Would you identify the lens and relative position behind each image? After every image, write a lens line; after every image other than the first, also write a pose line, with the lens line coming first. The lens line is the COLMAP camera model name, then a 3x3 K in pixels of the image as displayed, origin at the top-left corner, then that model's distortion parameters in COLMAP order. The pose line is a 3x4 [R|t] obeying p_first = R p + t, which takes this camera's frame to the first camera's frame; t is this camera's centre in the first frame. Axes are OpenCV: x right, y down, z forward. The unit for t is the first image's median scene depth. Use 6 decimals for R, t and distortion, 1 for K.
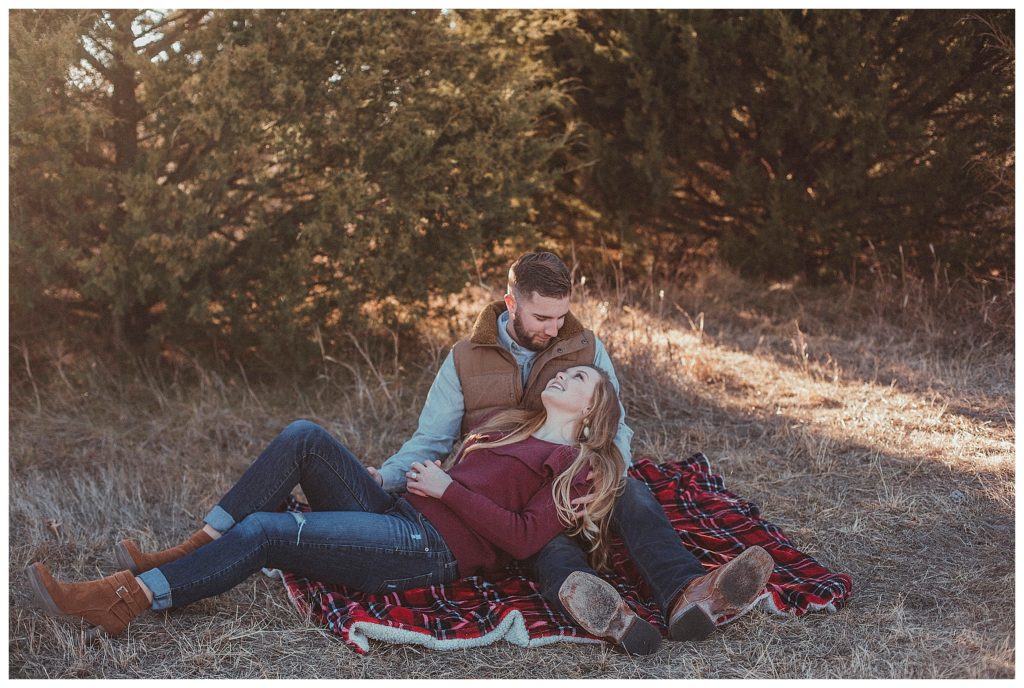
lens RADIAL K [[1318.2, 0, 512.0], [0, 1318.2, 344.0], [0, 0, 1]] dist [-0.091379, 0.066624]
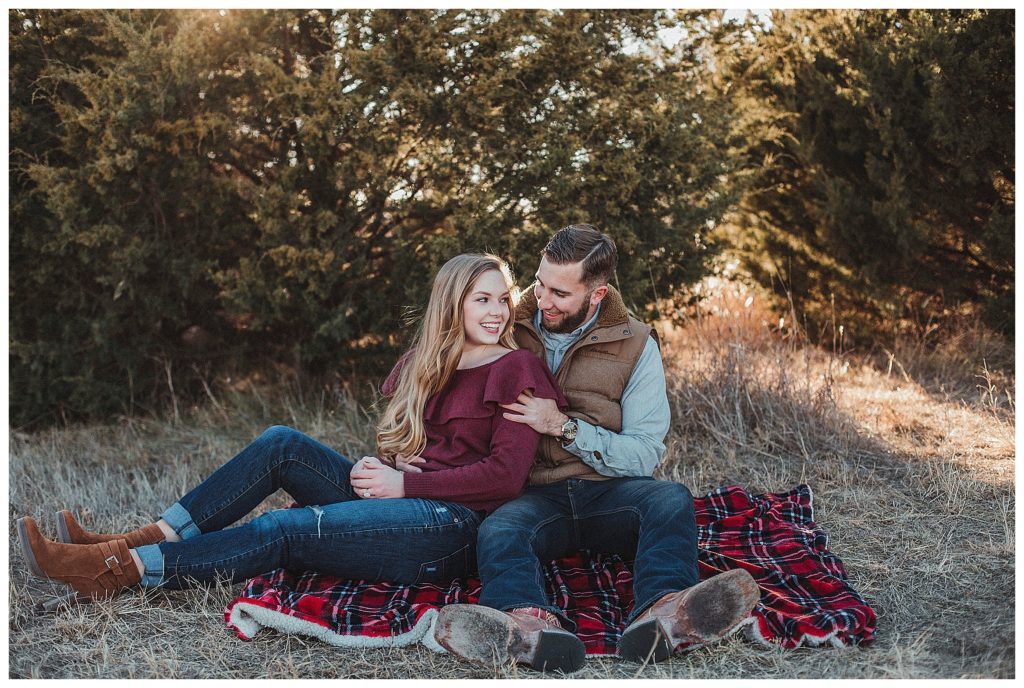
lens RADIAL K [[1318.2, 0, 512.0], [0, 1318.2, 344.0], [0, 0, 1]] dist [-0.091379, 0.066624]
pose [[0.967404, 0.024658, -0.252034, 0.164298], [-0.041915, 0.997112, -0.063332, 0.051153], [0.249744, 0.071832, 0.965644, 0.107607]]
